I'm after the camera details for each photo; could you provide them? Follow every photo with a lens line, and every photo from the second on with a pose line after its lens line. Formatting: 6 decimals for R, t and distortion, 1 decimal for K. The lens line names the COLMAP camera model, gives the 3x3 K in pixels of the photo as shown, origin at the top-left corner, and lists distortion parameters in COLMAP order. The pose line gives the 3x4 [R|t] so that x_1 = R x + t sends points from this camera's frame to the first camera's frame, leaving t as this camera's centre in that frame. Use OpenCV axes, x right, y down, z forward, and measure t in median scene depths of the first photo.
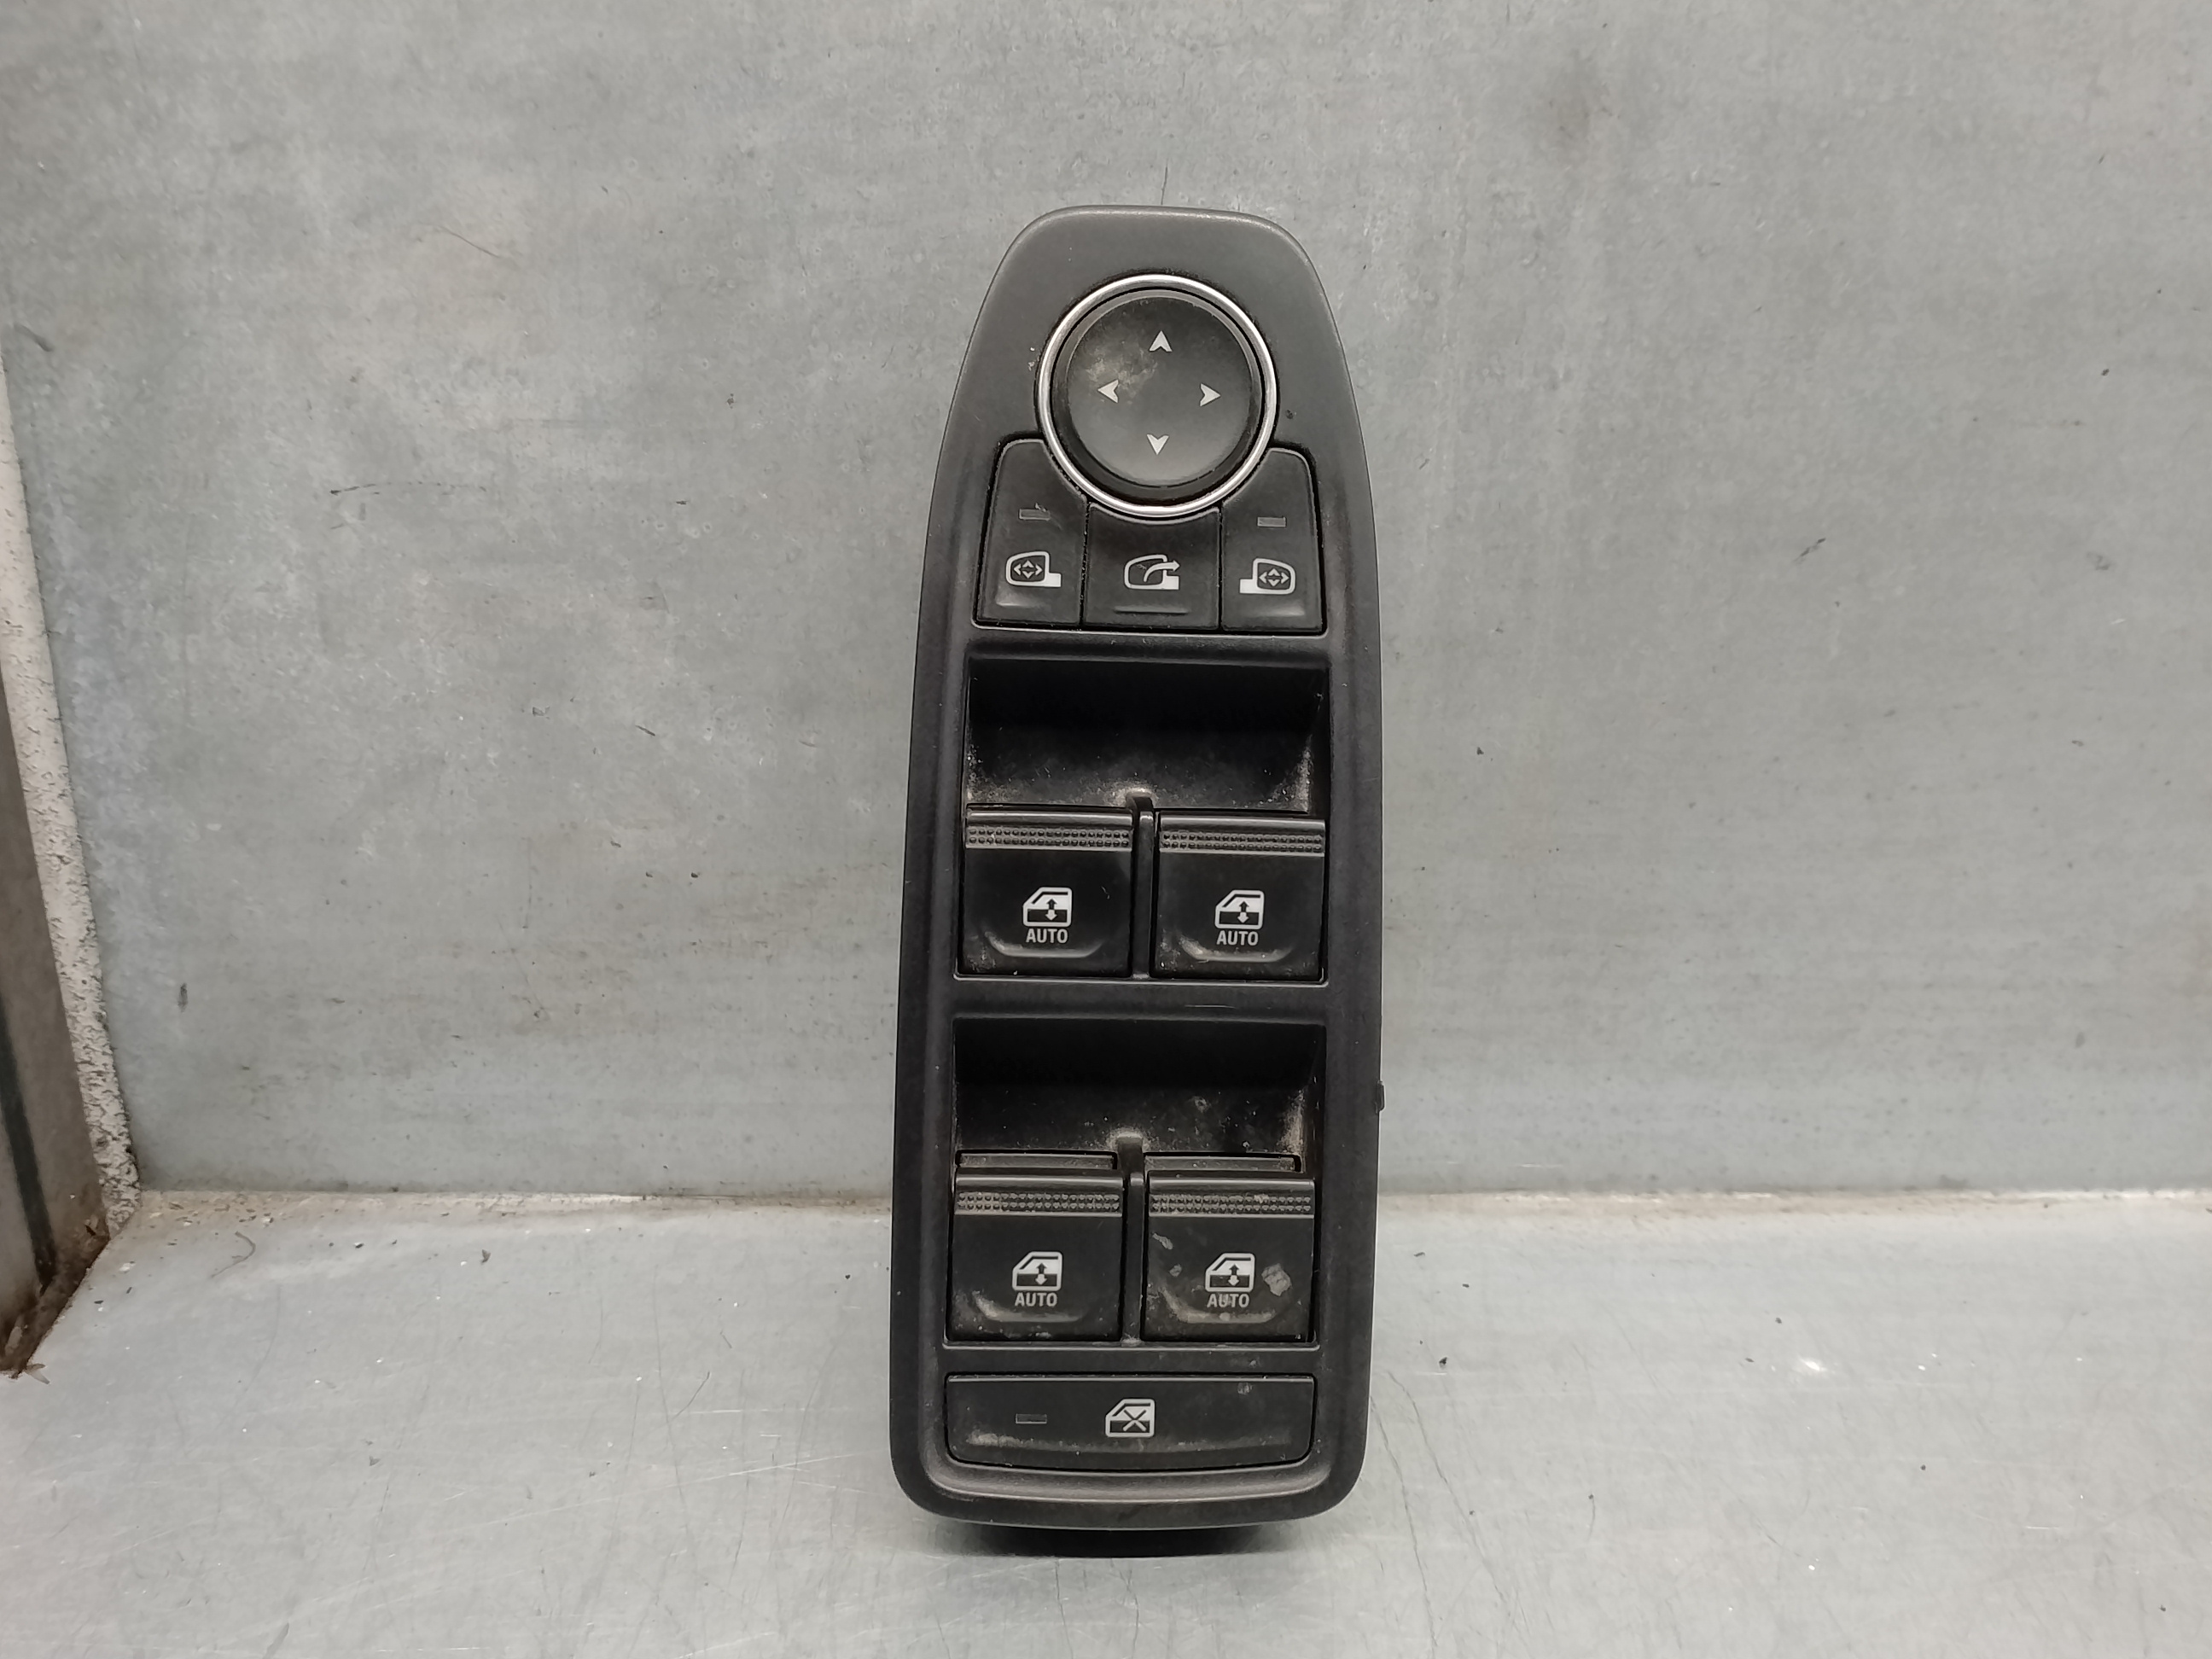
lens RADIAL K [[1813.4, 0, 1104.7], [0, 1813.4, 797.4], [0, 0, 1]] dist [0.050325, -0.164853]
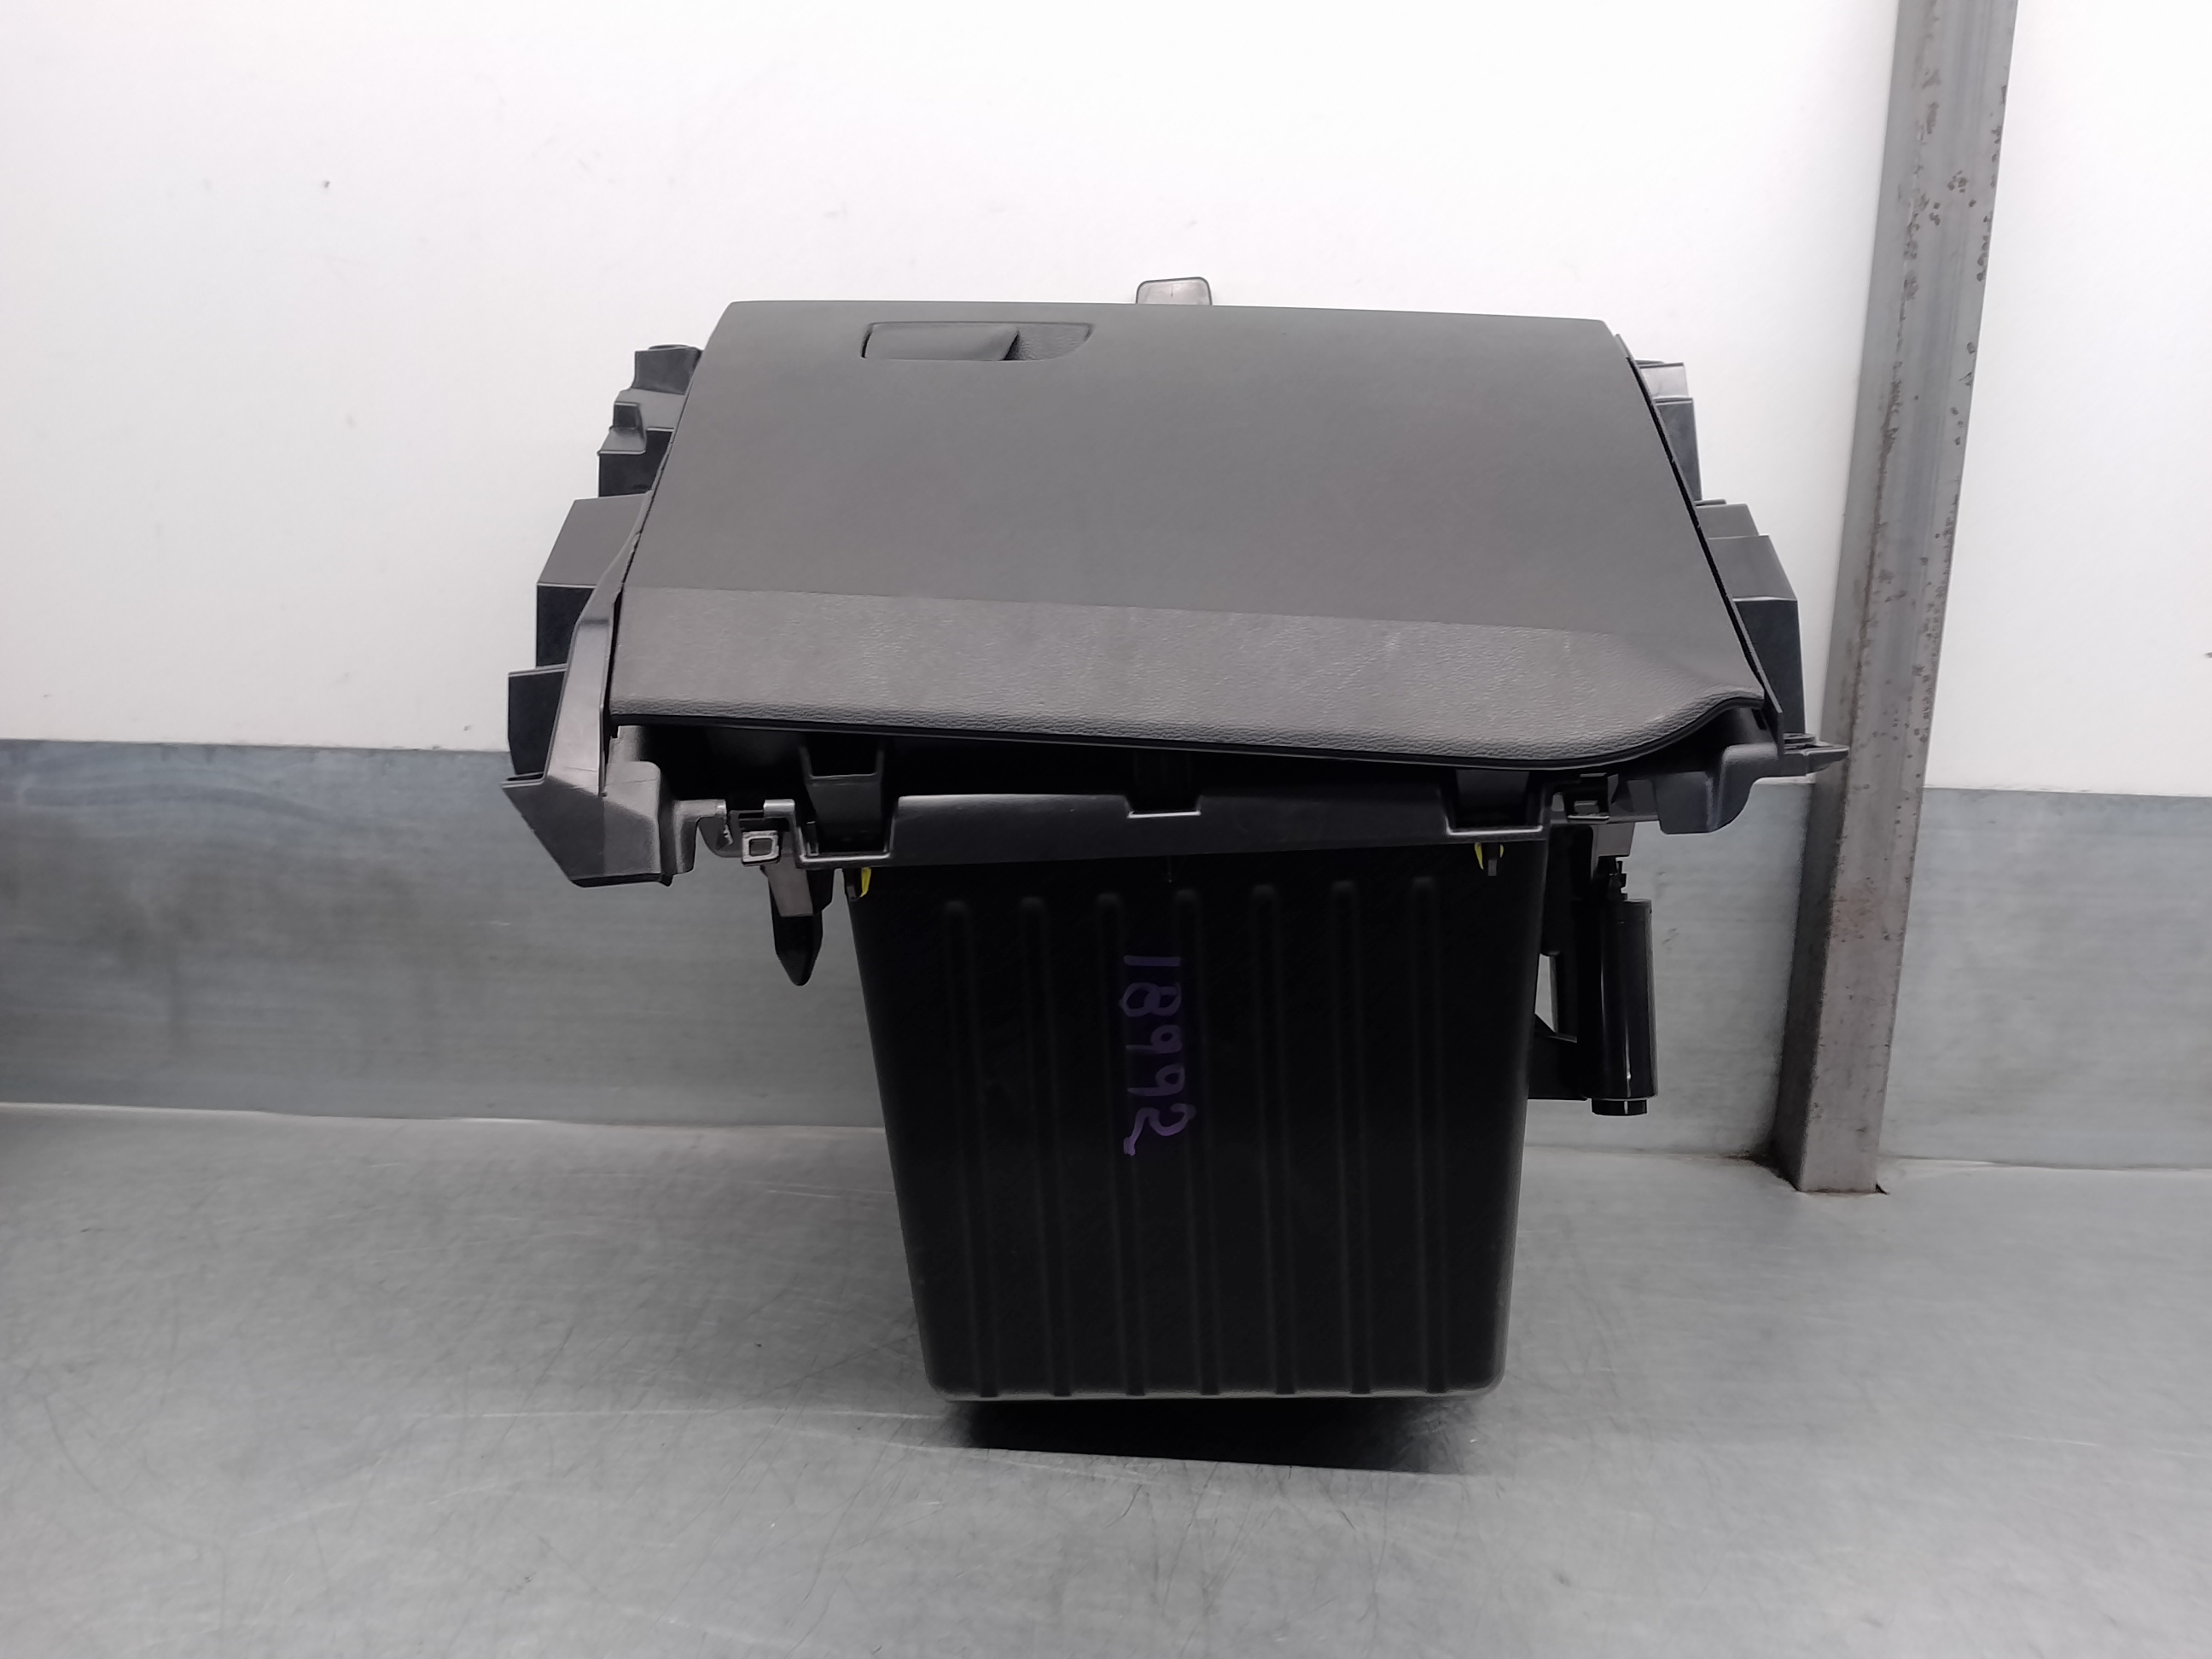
lens RADIAL K [[1792.2, 0, 1132.9], [0, 1792.2, 789.2], [0, 0, 1]] dist [0.067640, -0.147598]
pose [[0.998153, 0.015393, -0.058762, -1.918187], [-0.022739, 0.991709, -0.126477, -0.018838], [0.056328, 0.127579, 0.990228, -2.936615]]
